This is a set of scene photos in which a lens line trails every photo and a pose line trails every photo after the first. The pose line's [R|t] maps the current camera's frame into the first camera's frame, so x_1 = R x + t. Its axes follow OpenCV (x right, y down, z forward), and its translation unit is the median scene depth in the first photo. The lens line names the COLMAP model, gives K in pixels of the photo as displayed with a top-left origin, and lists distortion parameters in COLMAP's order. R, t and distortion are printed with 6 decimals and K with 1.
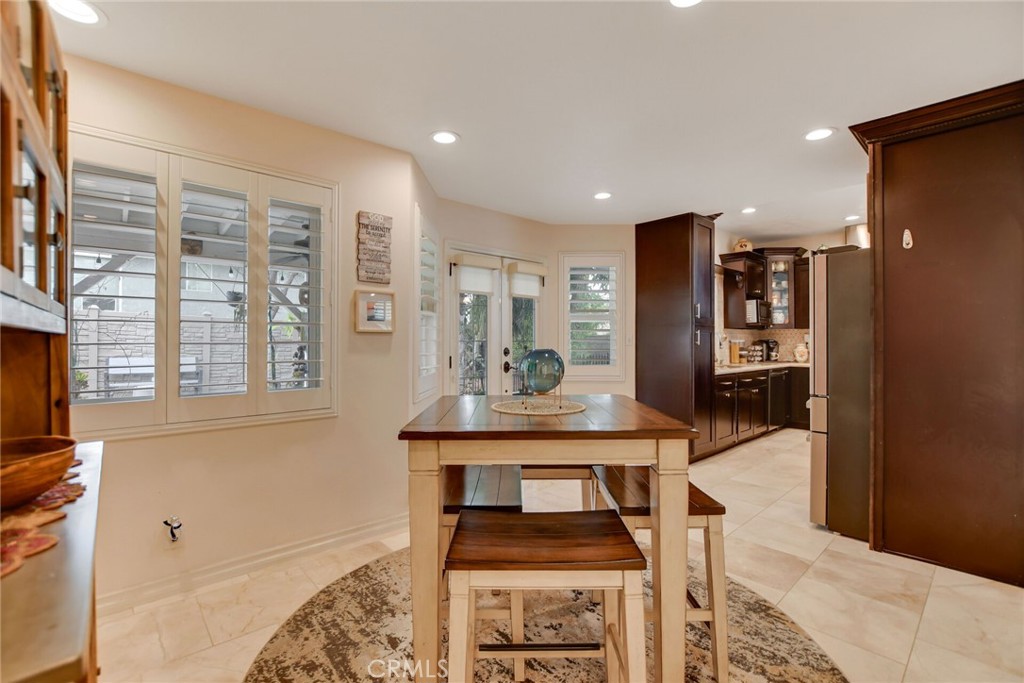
lens RADIAL K [[451.5, 0, 512.0], [0, 451.5, 341.5], [0, 0, 1]] dist [-0.012953, -0.000095]
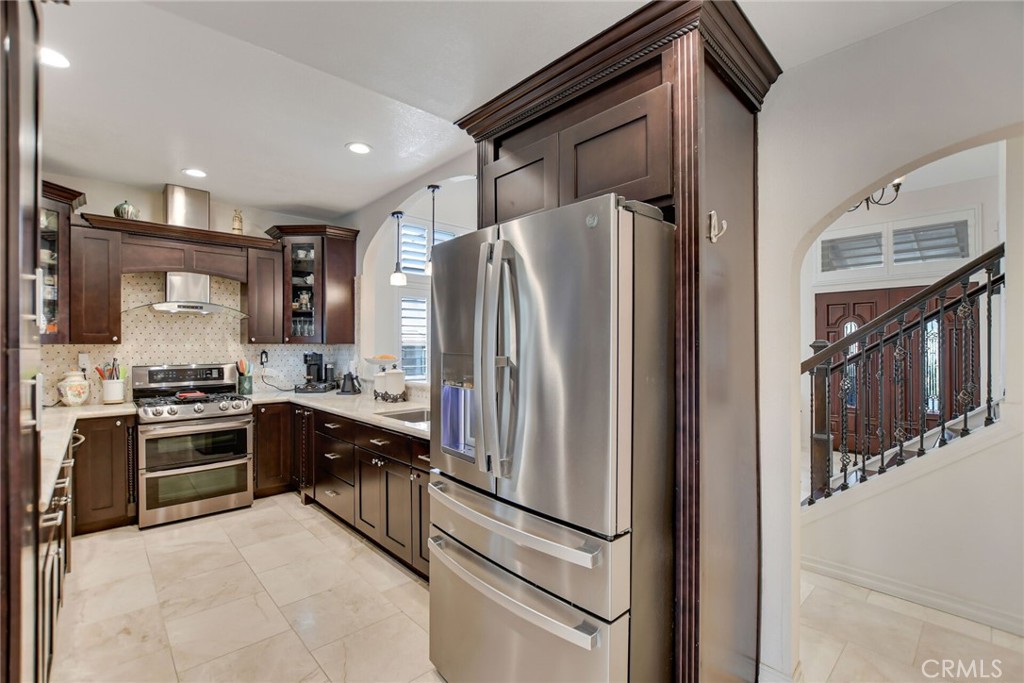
lens RADIAL K [[451.0, 0, 508.1], [0, 451.0, 346.8], [0, 0, 1]] dist [-0.012770, -0.000018]
pose [[0.001132, -0.003477, 0.999993, 0.109022], [0.001974, 0.999992, 0.003475, -0.026470], [-0.999997, 0.001970, 0.001139, 0.488402]]
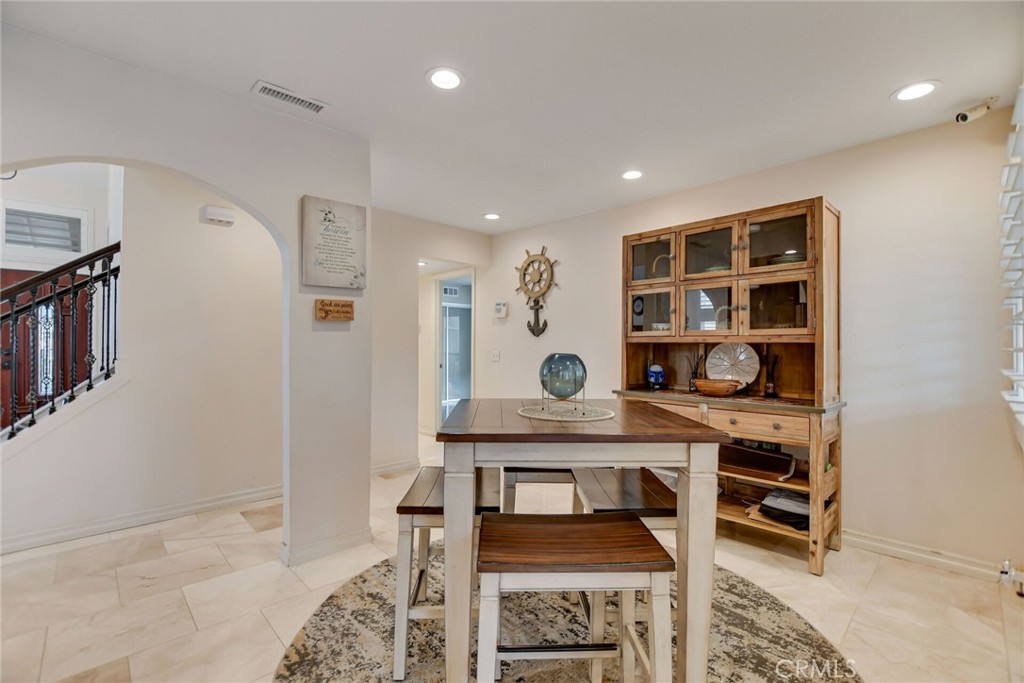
lens RADIAL K [[451.5, 0, 512.0], [0, 451.5, 341.5], [0, 0, 1]] dist [-0.012953, -0.000095]
pose [[-0.999731, -0.004222, -0.022785, 0.056893], [-0.004037, 0.999959, -0.008161, -0.000370], [0.022819, -0.008067, -0.999707, 0.574111]]
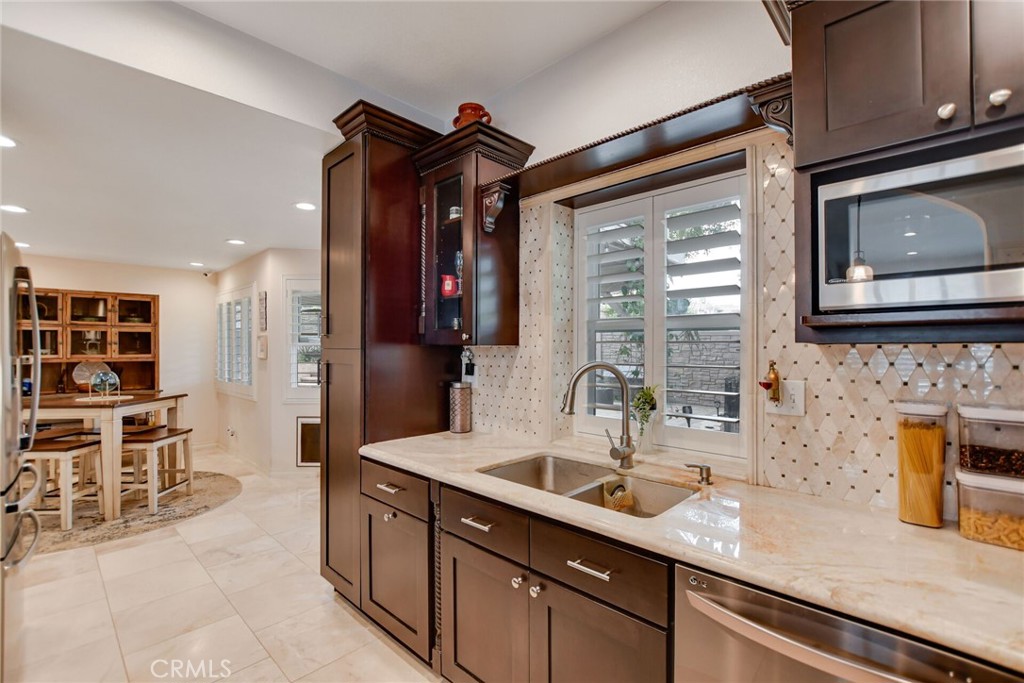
lens RADIAL K [[452.3, 0, 508.8], [0, 452.3, 347.8], [0, 0, 1]] dist [-0.017274, -0.000159]
pose [[0.058672, 0.001304, -0.998276, 0.660992], [0.005274, 0.999985, 0.001616, -0.025737], [0.998263, -0.005360, 0.058664, 0.808409]]
